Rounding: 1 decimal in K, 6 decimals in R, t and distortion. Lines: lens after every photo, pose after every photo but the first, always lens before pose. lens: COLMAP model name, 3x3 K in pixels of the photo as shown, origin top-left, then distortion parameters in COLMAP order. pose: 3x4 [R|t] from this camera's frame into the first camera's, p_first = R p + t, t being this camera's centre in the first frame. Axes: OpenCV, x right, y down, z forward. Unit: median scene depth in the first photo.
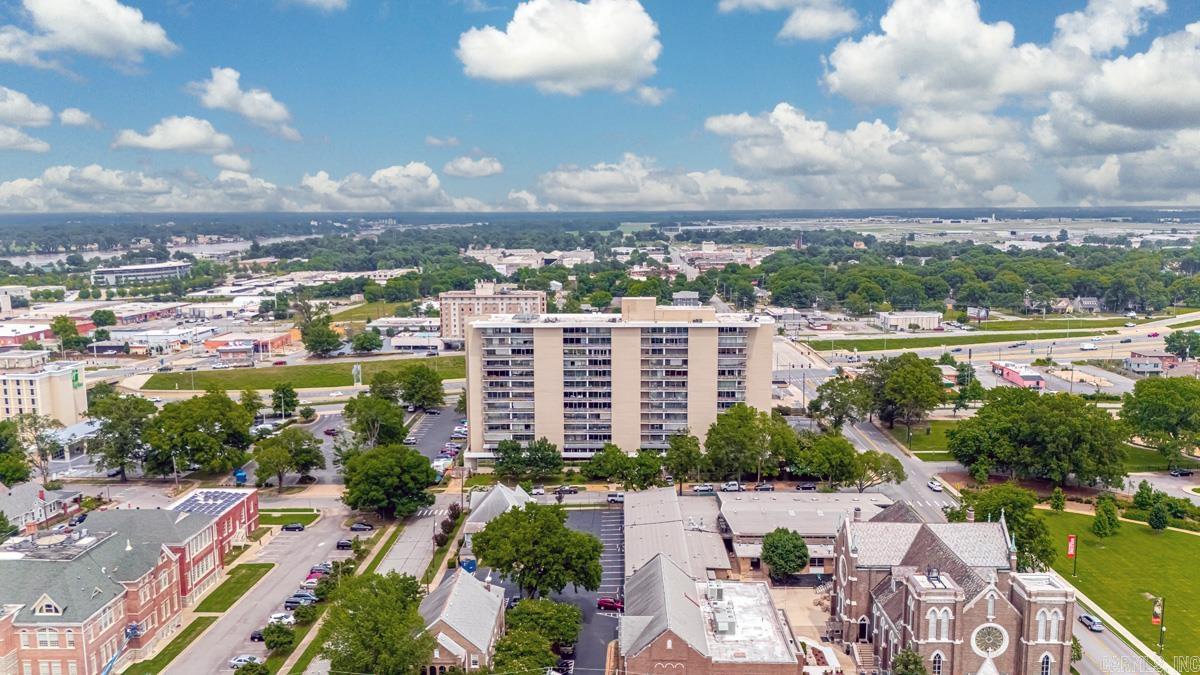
lens RADIAL K [[878.3, 0, 600.0], [0, 878.3, 337.5], [0, 0, 1]] dist [0.100047, -0.125702]
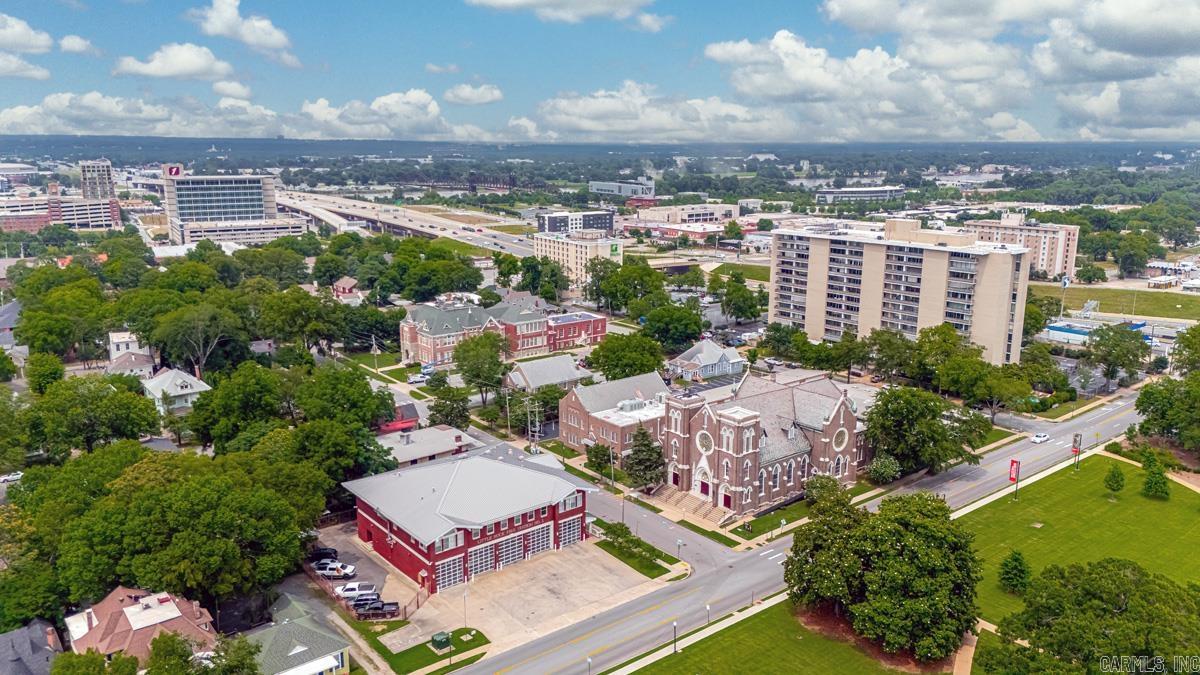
lens RADIAL K [[878.3, 0, 600.0], [0, 878.3, 337.5], [0, 0, 1]] dist [0.100047, -0.125702]
pose [[0.639722, 0.174997, -0.748420, 0.685603], [-0.117439, 0.984557, 0.129828, 0.000918], [0.759582, 0.004839, 0.650394, -0.034402]]
